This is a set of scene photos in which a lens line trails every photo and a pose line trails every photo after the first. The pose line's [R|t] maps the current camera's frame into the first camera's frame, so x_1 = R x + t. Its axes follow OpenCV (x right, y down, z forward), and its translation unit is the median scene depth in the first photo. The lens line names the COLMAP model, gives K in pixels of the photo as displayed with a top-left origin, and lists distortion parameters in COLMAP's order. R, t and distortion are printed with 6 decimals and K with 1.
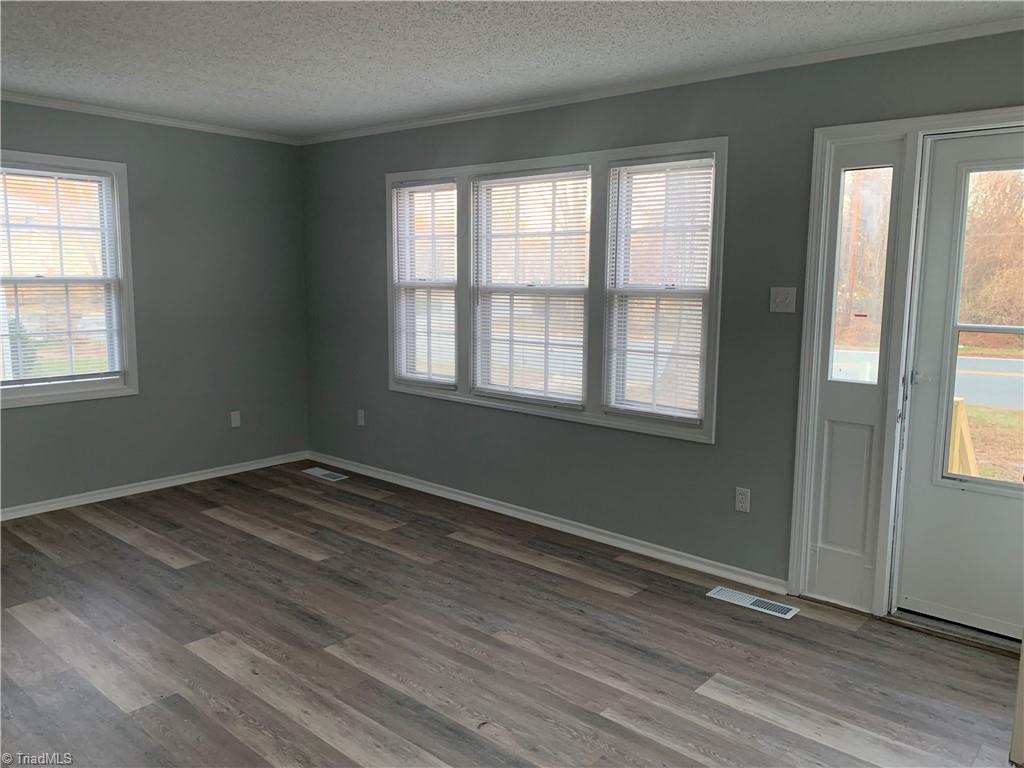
lens RADIAL K [[784.8, 0, 504.7], [0, 784.8, 380.9], [0, 0, 1]] dist [0.052680, -0.014175]
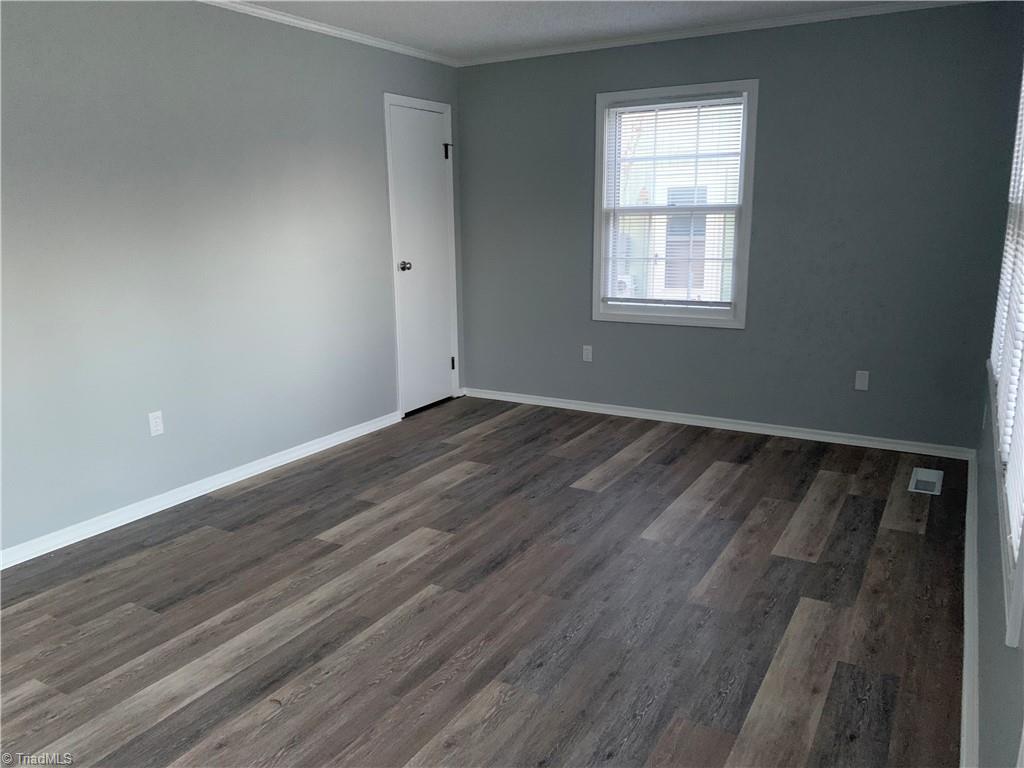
lens RADIAL K [[784.8, 0, 508.2], [0, 784.8, 387.9], [0, 0, 1]] dist [0.052680, -0.014175]
pose [[0.185085, 0.203883, -0.961340, 0.475429], [-0.121210, 0.975509, 0.183551, -0.062008], [0.975219, 0.082551, 0.205264, 0.615931]]
